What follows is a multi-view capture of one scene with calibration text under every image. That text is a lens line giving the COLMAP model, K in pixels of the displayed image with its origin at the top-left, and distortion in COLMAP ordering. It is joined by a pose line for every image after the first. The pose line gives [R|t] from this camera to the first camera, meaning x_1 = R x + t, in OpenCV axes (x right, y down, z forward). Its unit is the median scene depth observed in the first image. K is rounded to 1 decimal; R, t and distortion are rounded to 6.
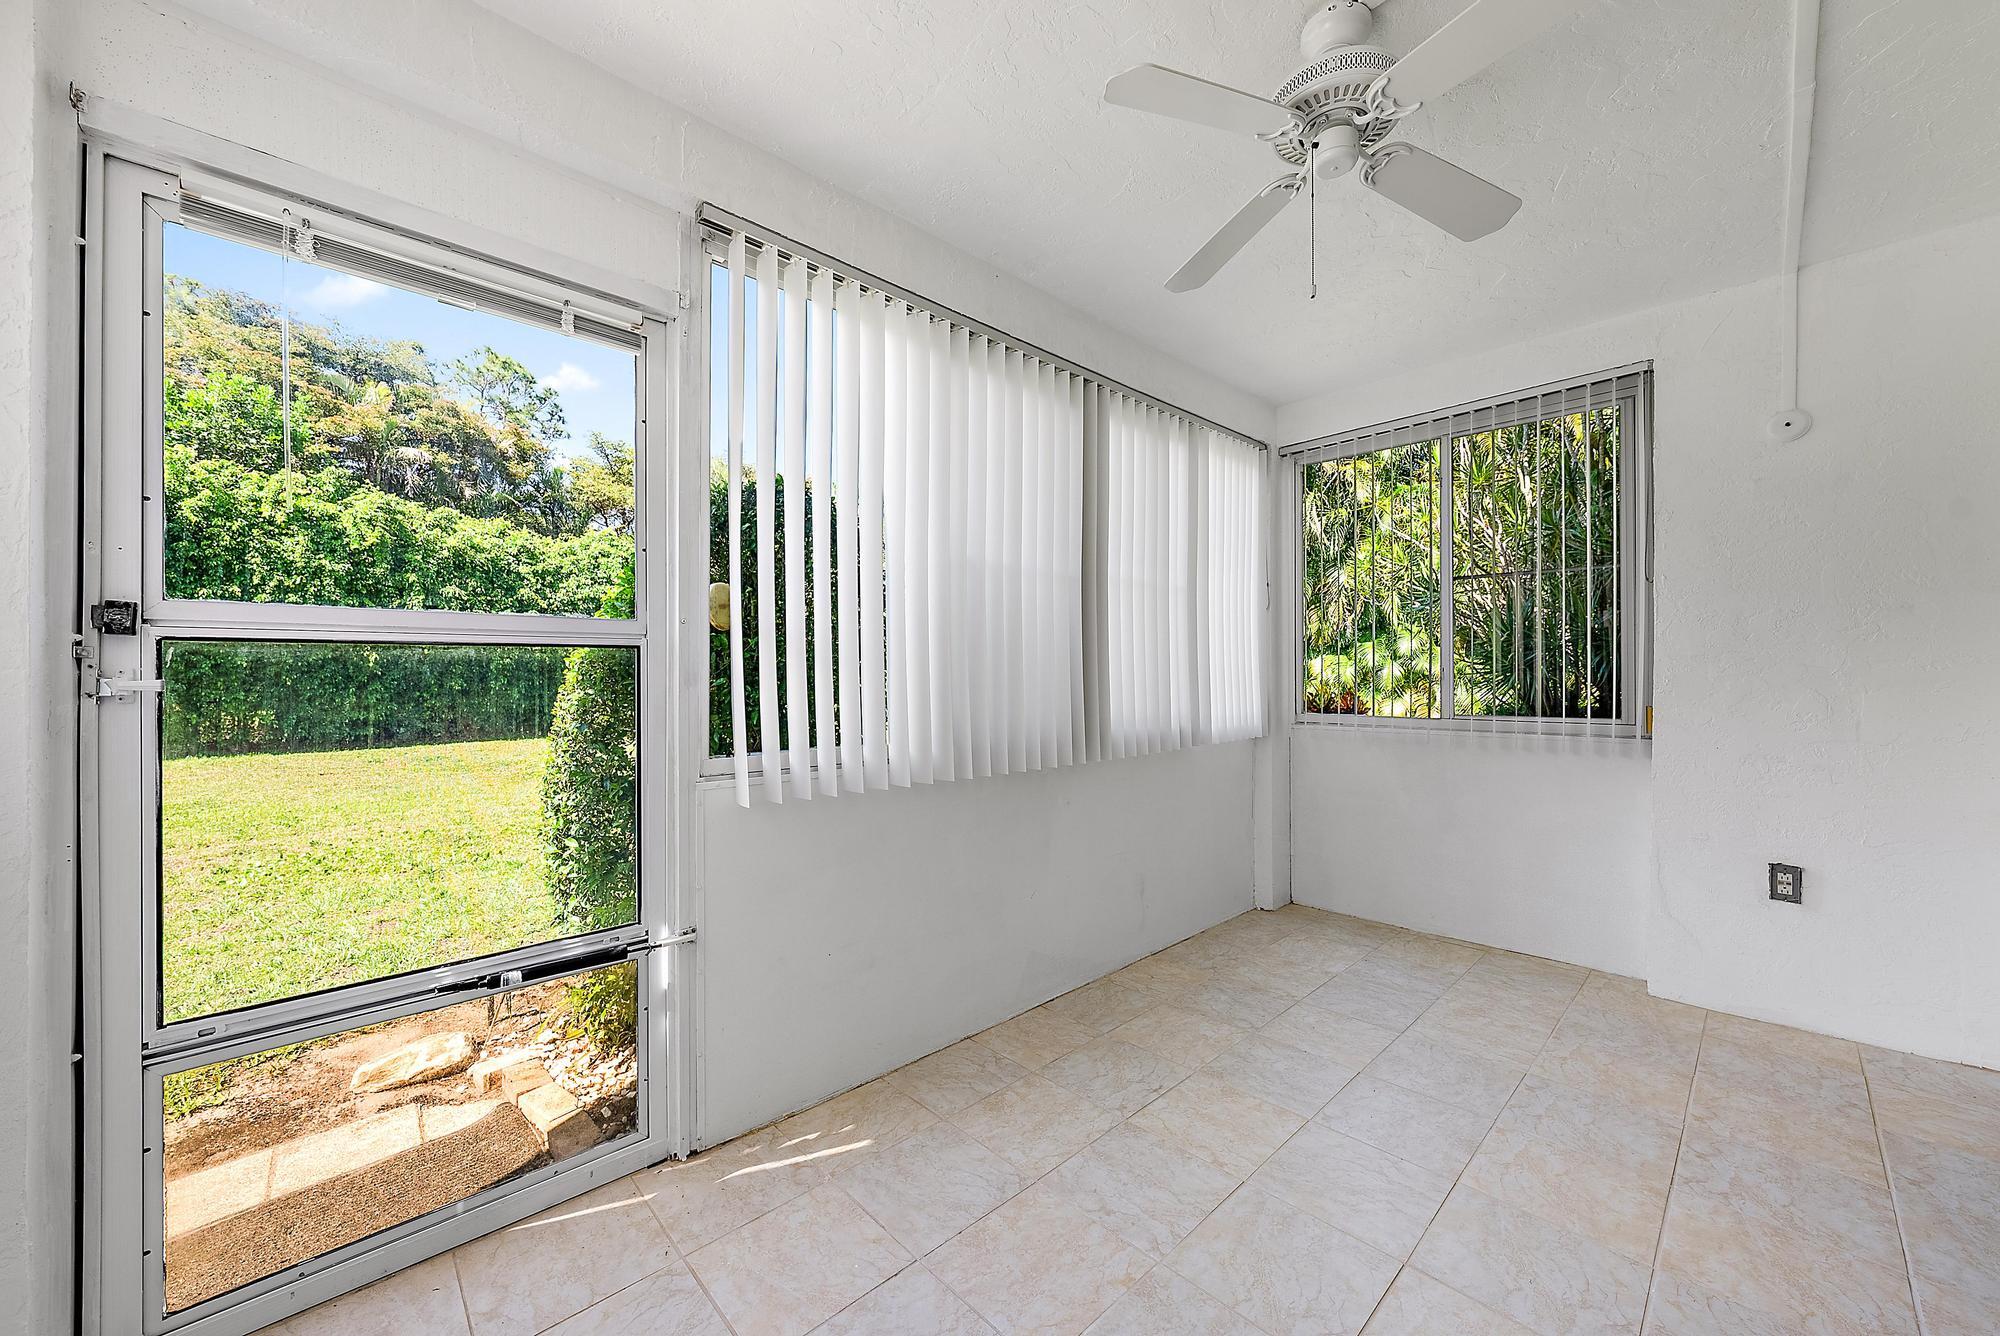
lens RADIAL K [[726.4, 0, 1009.6], [0, 726.4, 674.0], [0, 0, 1]] dist [-0.007130, -0.000204]
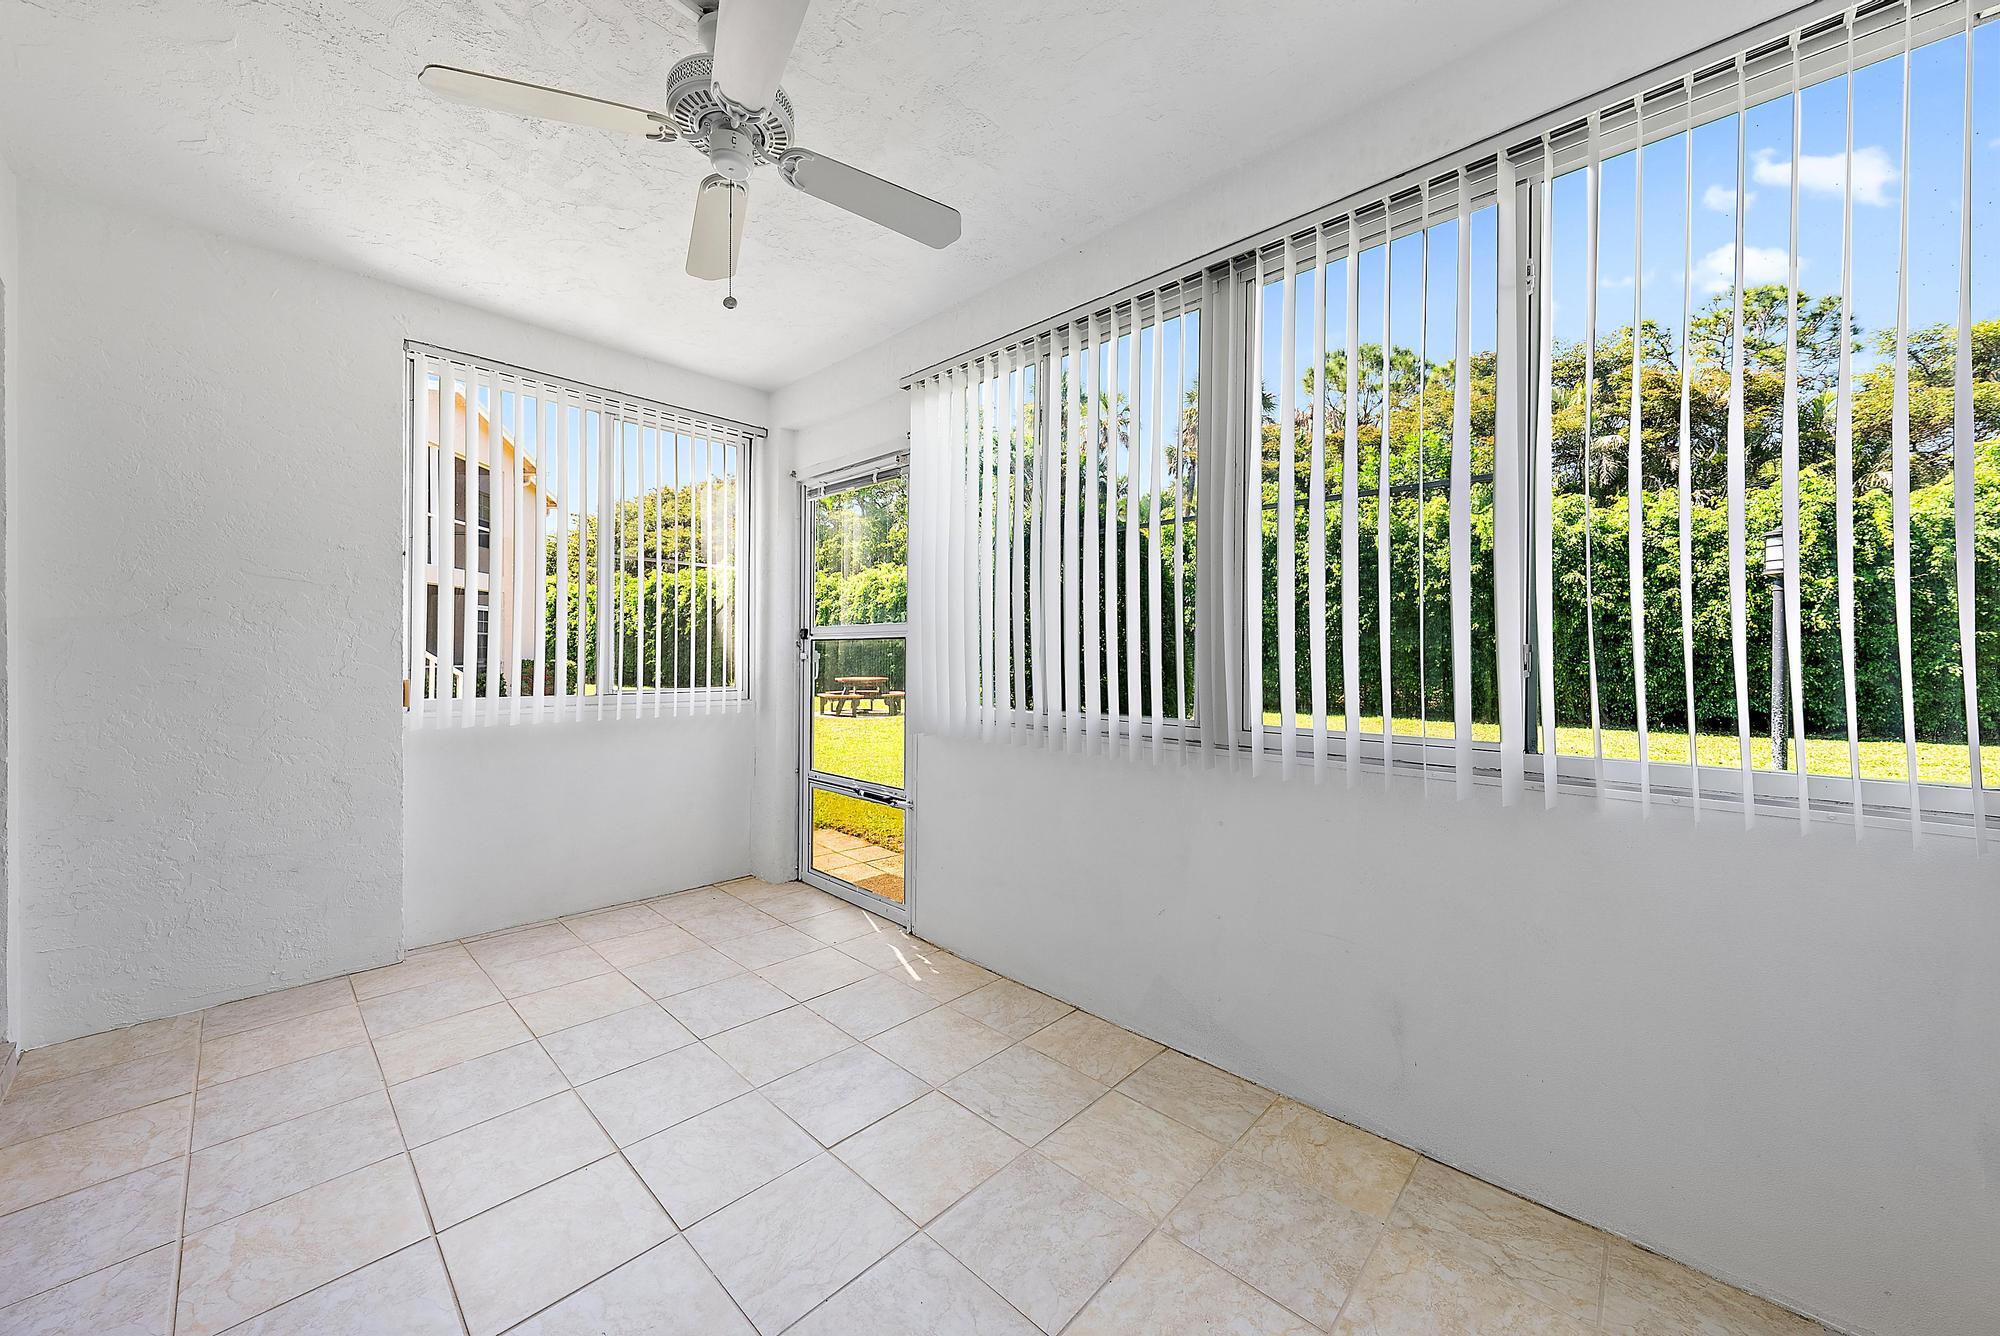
lens RADIAL K [[726.4, 0, 1009.5], [0, 726.4, 655.8], [0, 0, 1]] dist [-0.007130, -0.000204]
pose [[0.052387, -0.003563, -0.998621, 1.157364], [-0.005733, 0.999976, -0.003869, 0.014004], [0.998610, 0.005928, 0.052365, 1.027920]]
